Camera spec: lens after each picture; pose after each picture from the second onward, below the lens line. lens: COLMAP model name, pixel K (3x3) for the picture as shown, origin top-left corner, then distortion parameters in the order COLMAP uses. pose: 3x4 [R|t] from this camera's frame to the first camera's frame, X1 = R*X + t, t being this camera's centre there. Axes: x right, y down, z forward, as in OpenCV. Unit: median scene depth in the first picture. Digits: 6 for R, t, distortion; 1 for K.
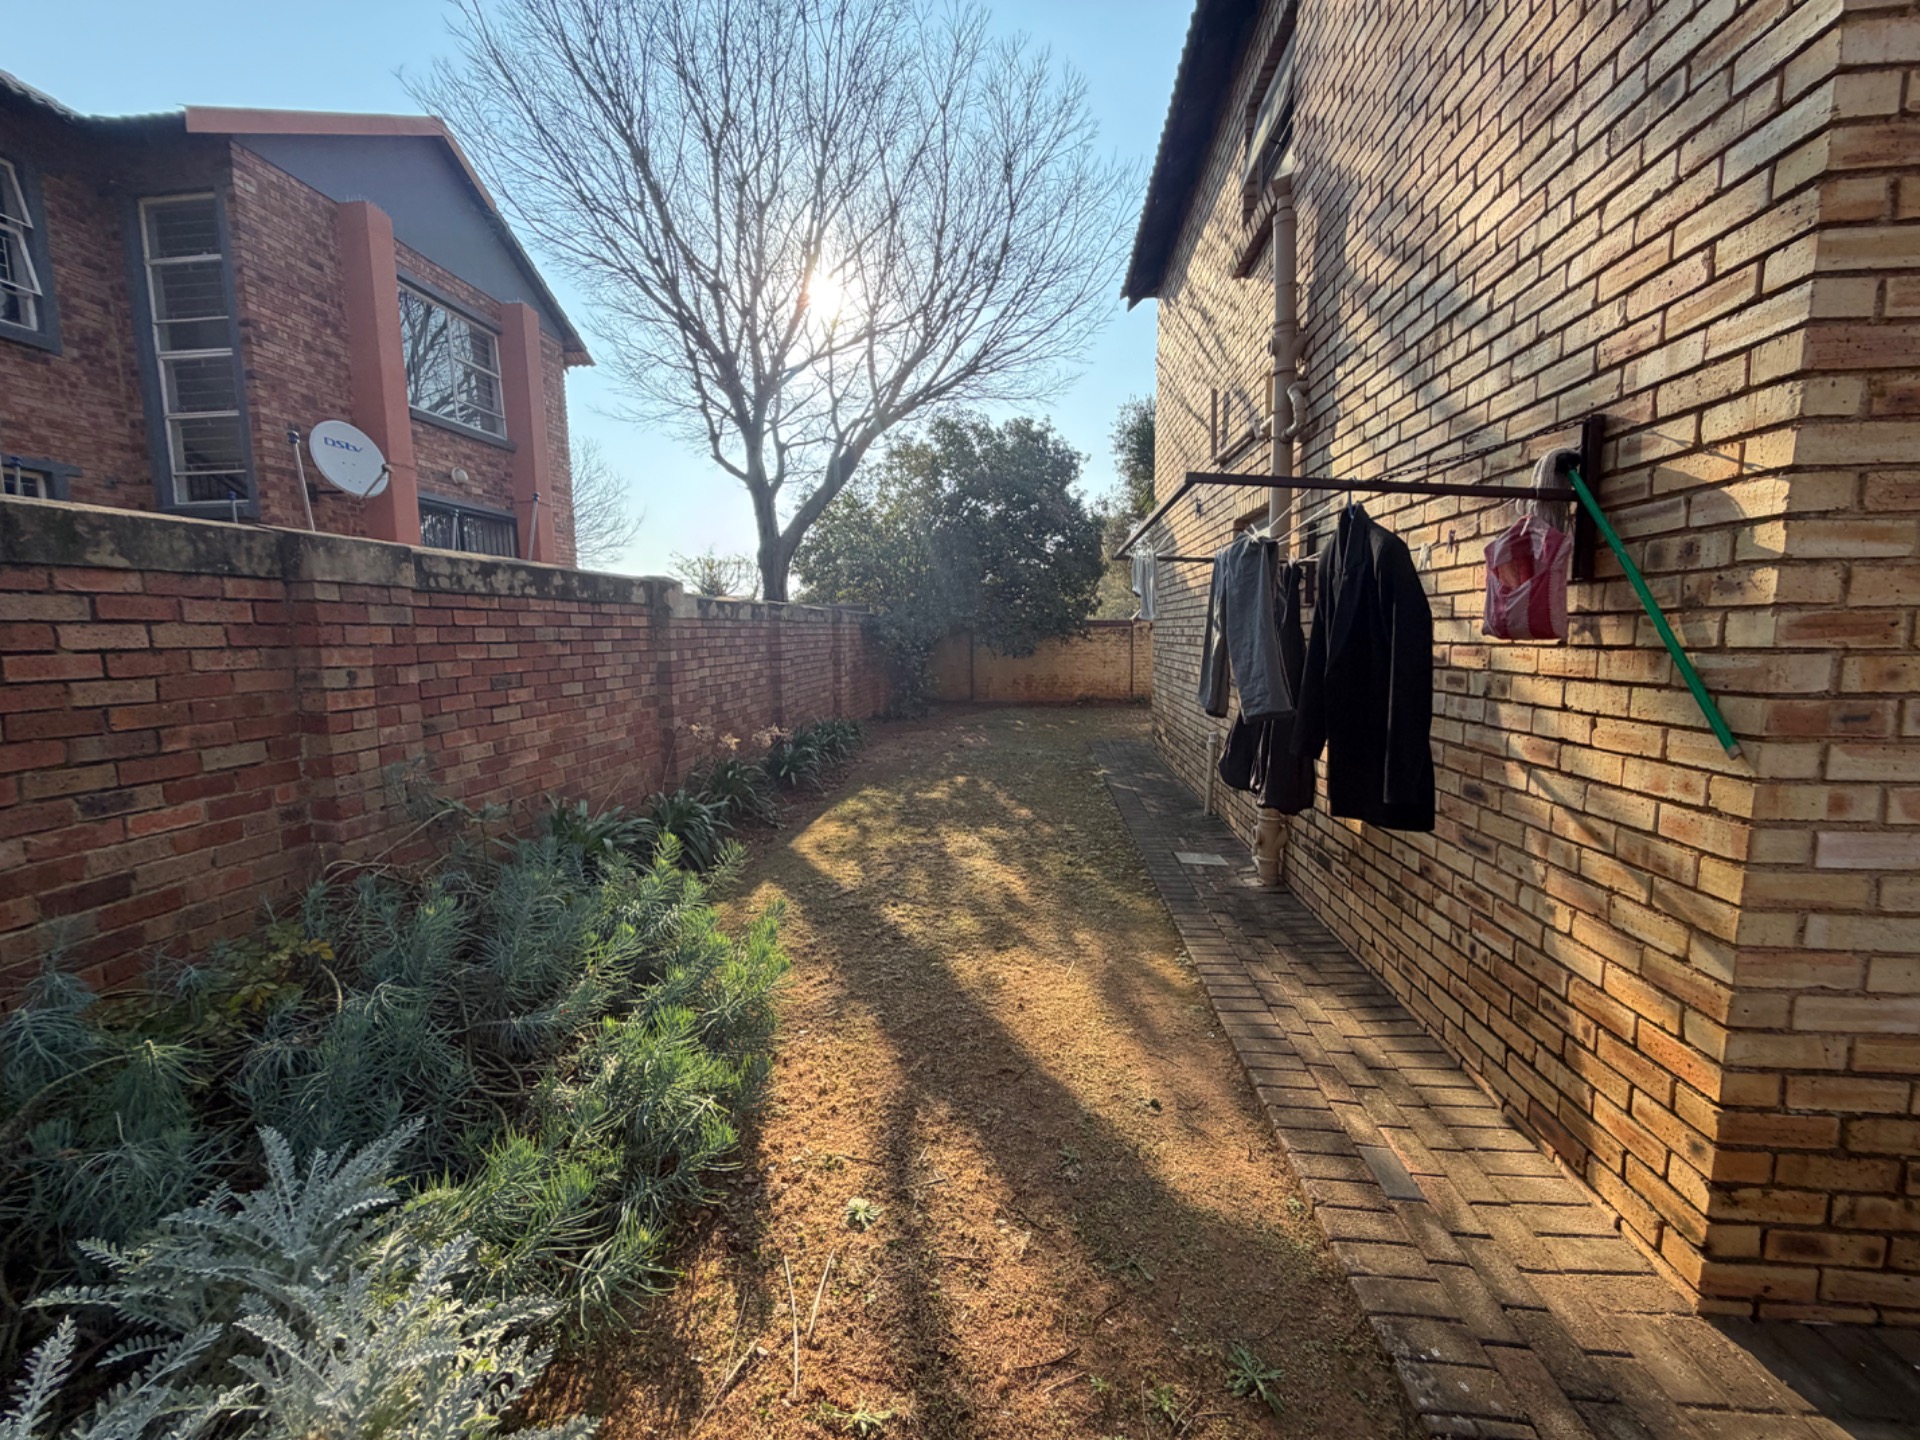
lens RADIAL K [[764.6, 0, 956.1], [0, 764.6, 719.2], [0, 0, 1]] dist [0.000560, -0.000302]
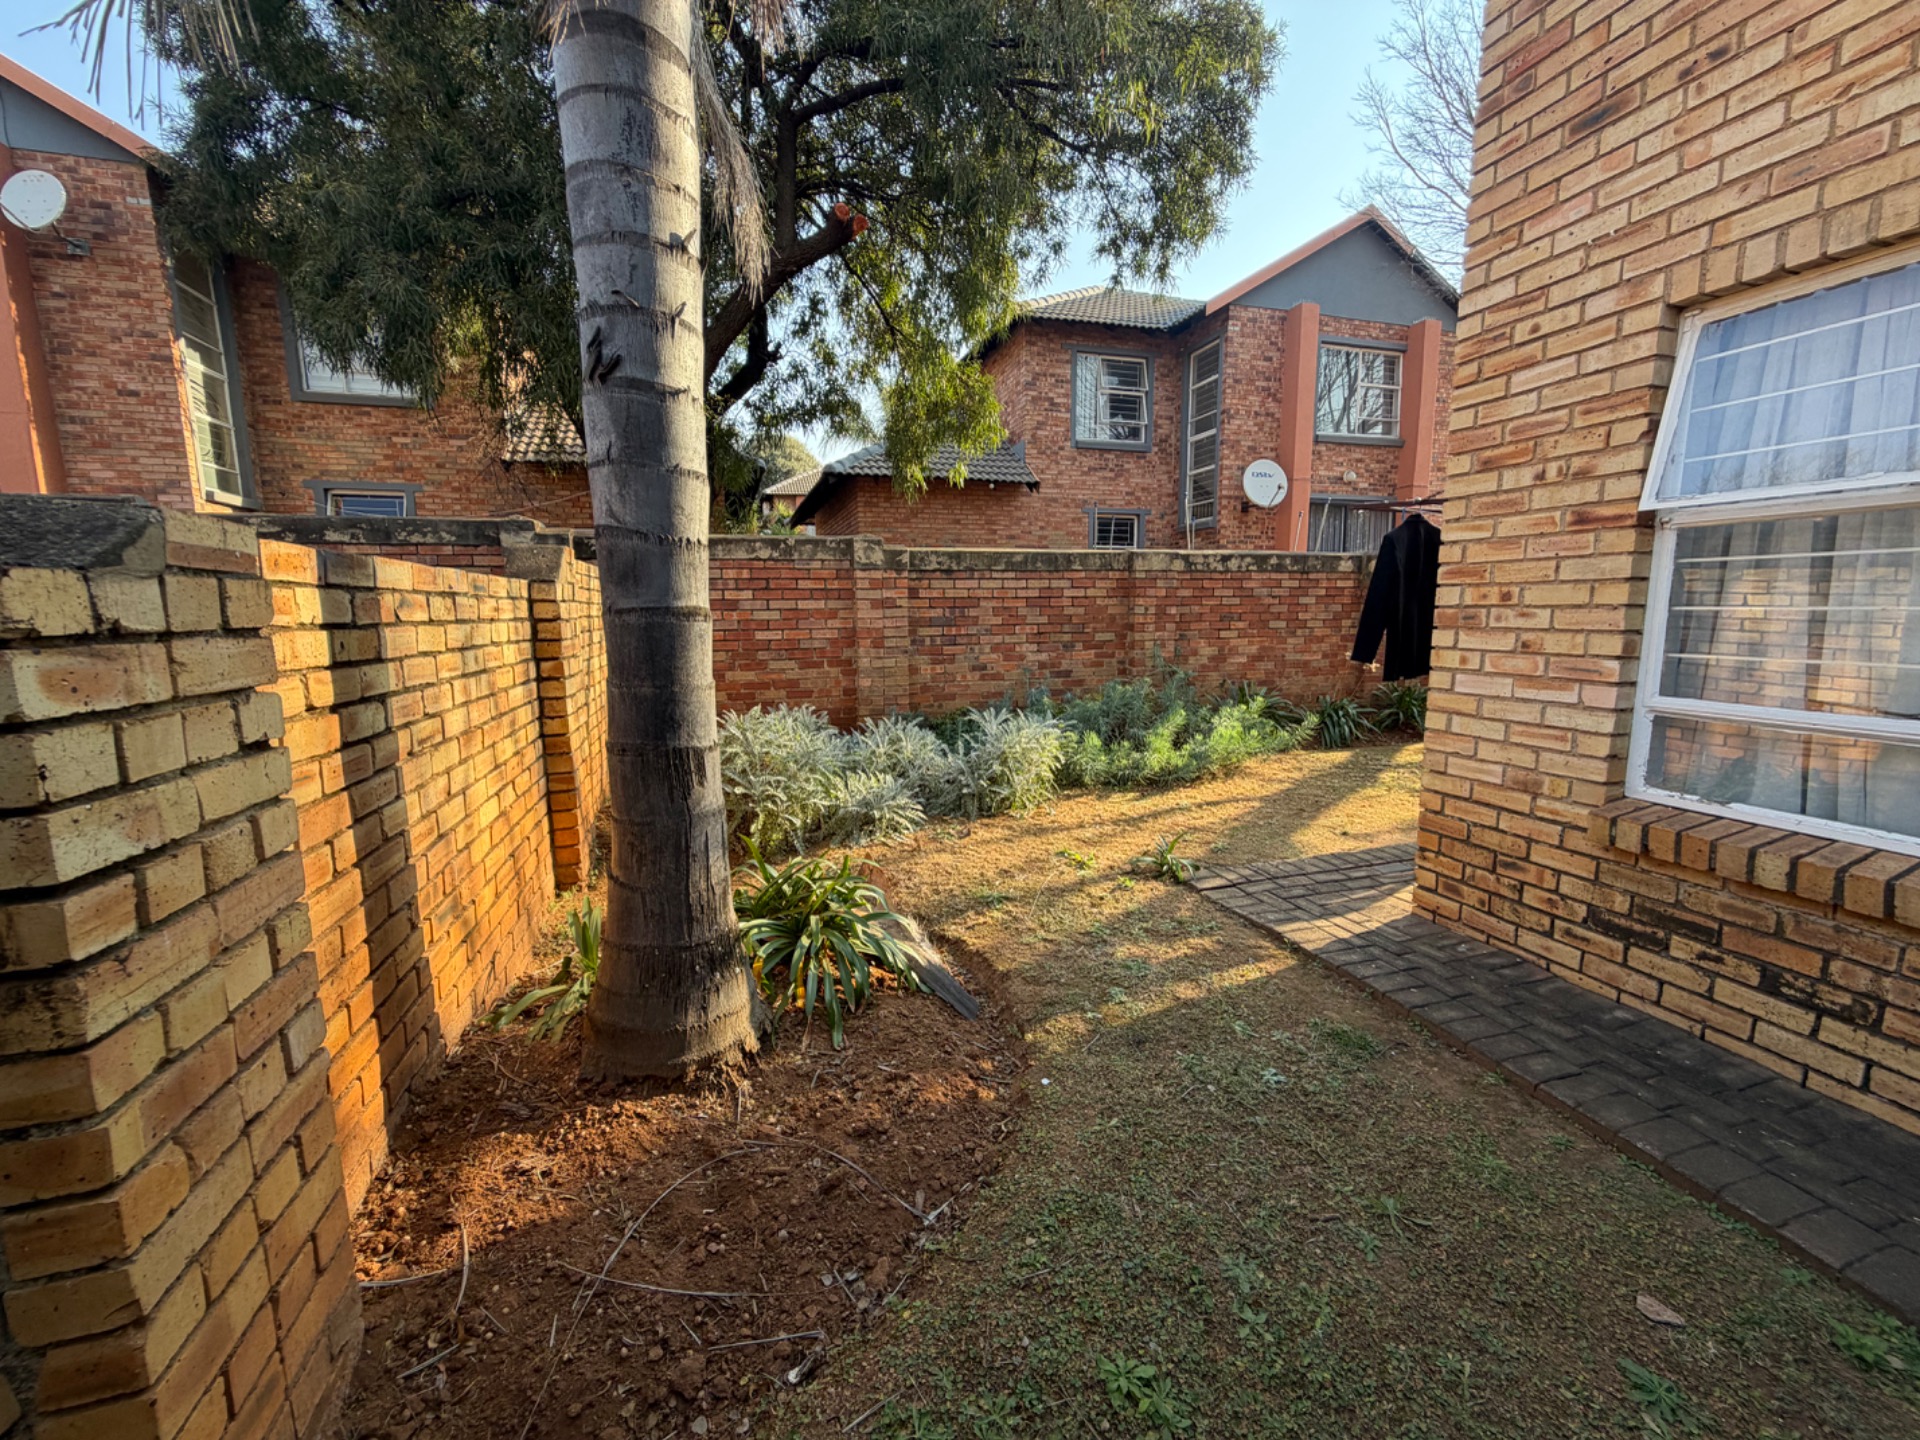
lens RADIAL K [[764.6, 0, 959.4], [0, 764.6, 717.1], [0, 0, 1]] dist [0.000560, -0.000302]
pose [[0.400246, 0.135438, -0.906344, 1.052425], [-0.098810, 0.989631, 0.104249, 0.076833], [0.911065, 0.047831, 0.409479, -0.447552]]
